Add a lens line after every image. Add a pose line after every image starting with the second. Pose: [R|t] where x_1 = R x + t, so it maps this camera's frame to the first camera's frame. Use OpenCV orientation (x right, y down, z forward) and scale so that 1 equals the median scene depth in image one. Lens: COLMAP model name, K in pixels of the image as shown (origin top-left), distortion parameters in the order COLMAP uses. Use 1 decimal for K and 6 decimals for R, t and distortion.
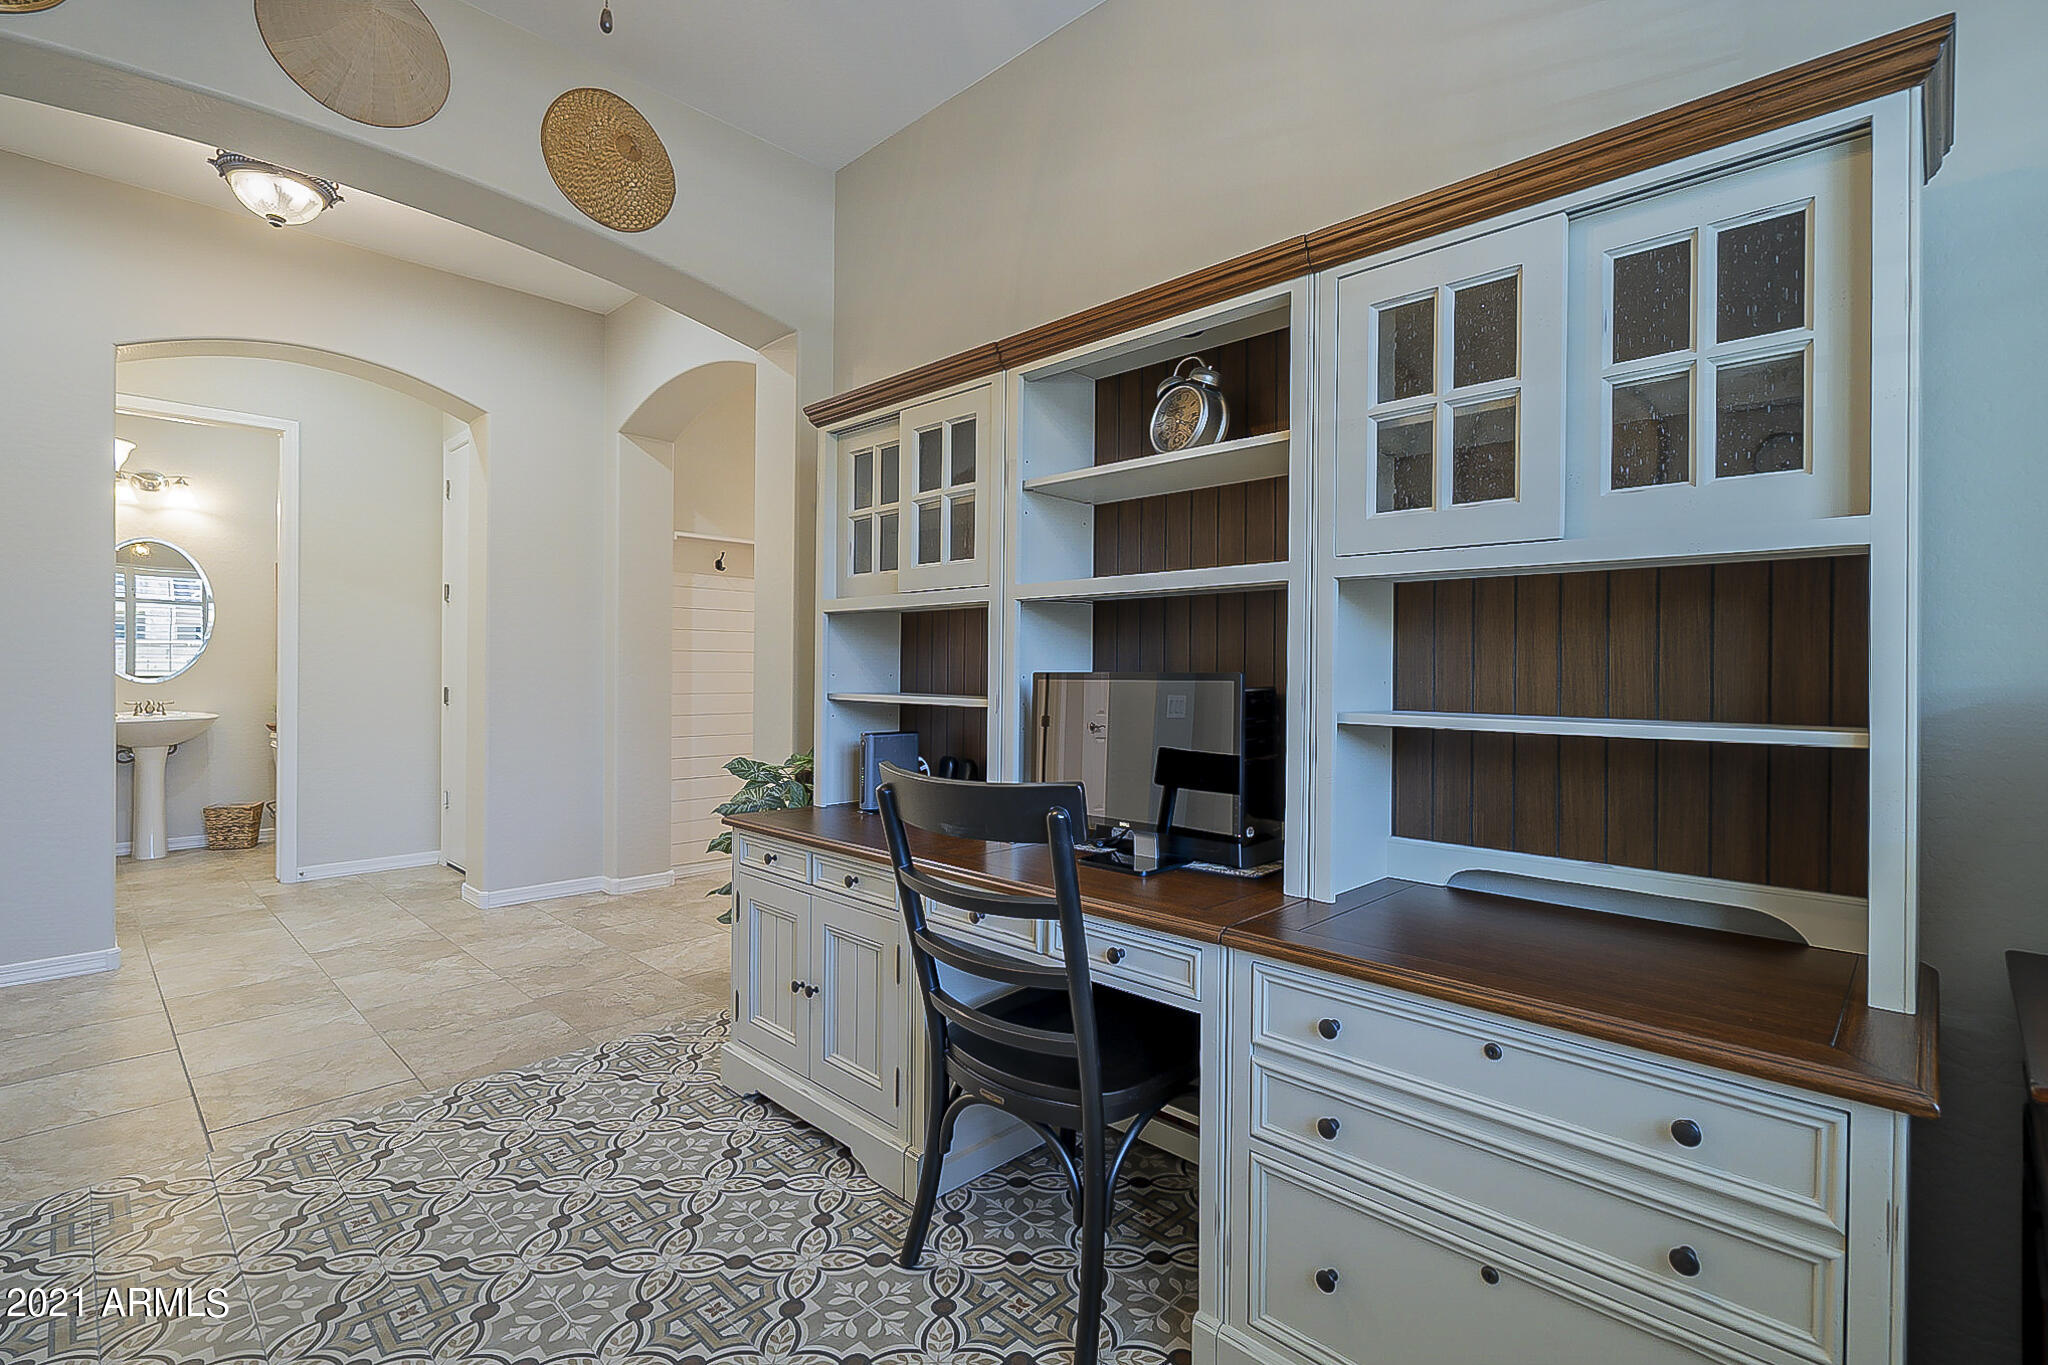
lens RADIAL K [[944.3, 0, 1037.8], [0, 944.3, 661.7], [0, 0, 1]] dist [-0.007328, 0.000824]
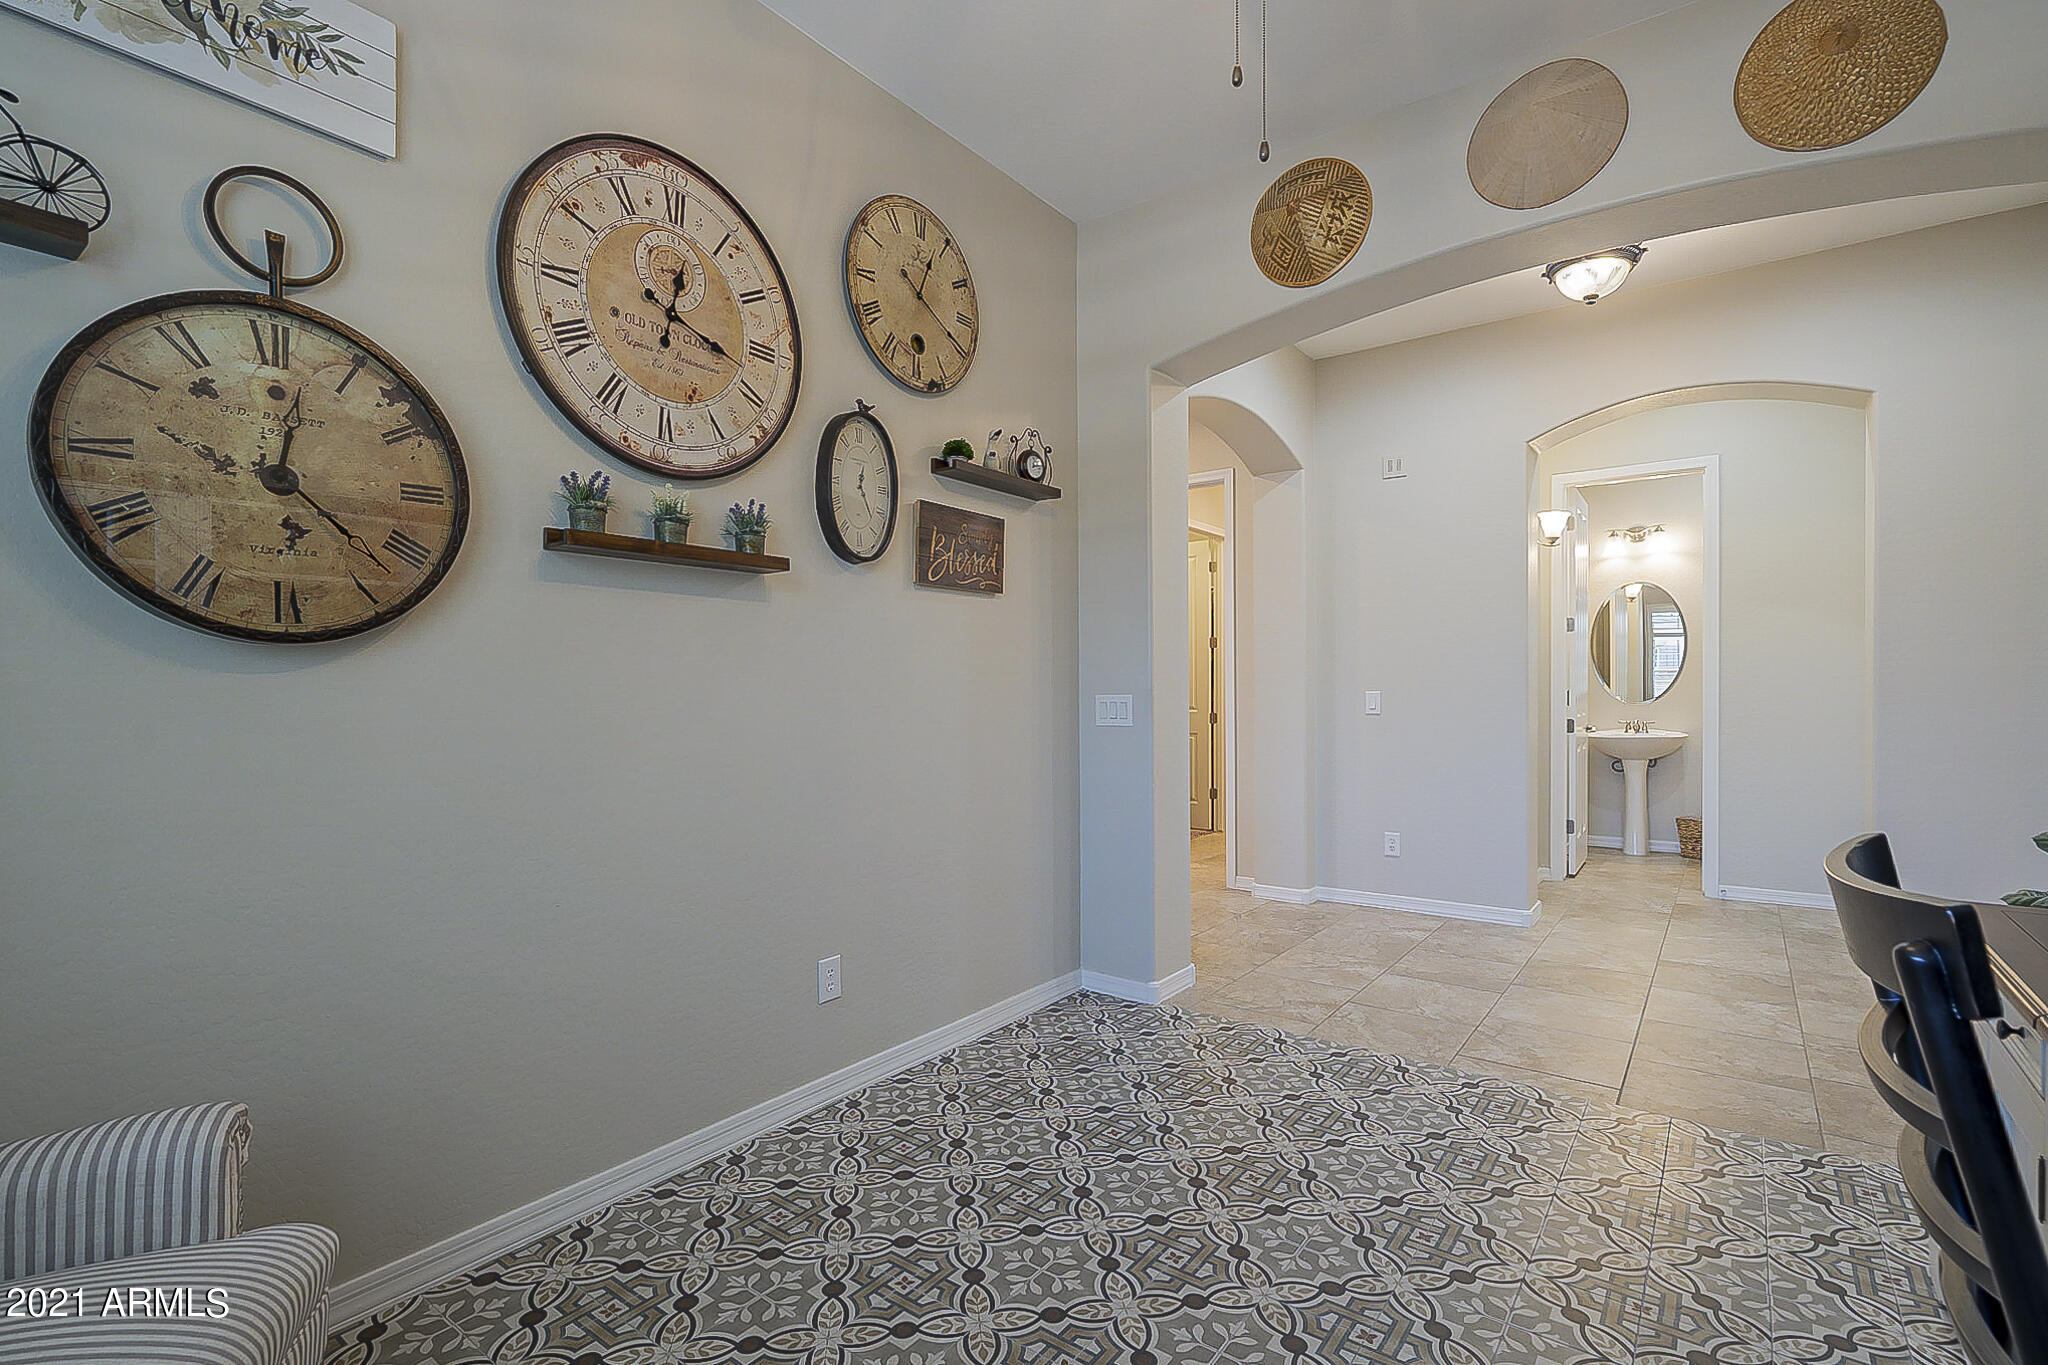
lens RADIAL K [[934.4, 0, 1024.0], [0, 934.4, 682.5], [0, 0, 1]] dist [-0.001714, -0.000406]
pose [[0.123106, -0.012777, -0.992311, 0.227274], [0.002105, 0.999918, -0.012614, 0.012788], [0.992391, -0.000536, 0.123123, 0.165376]]
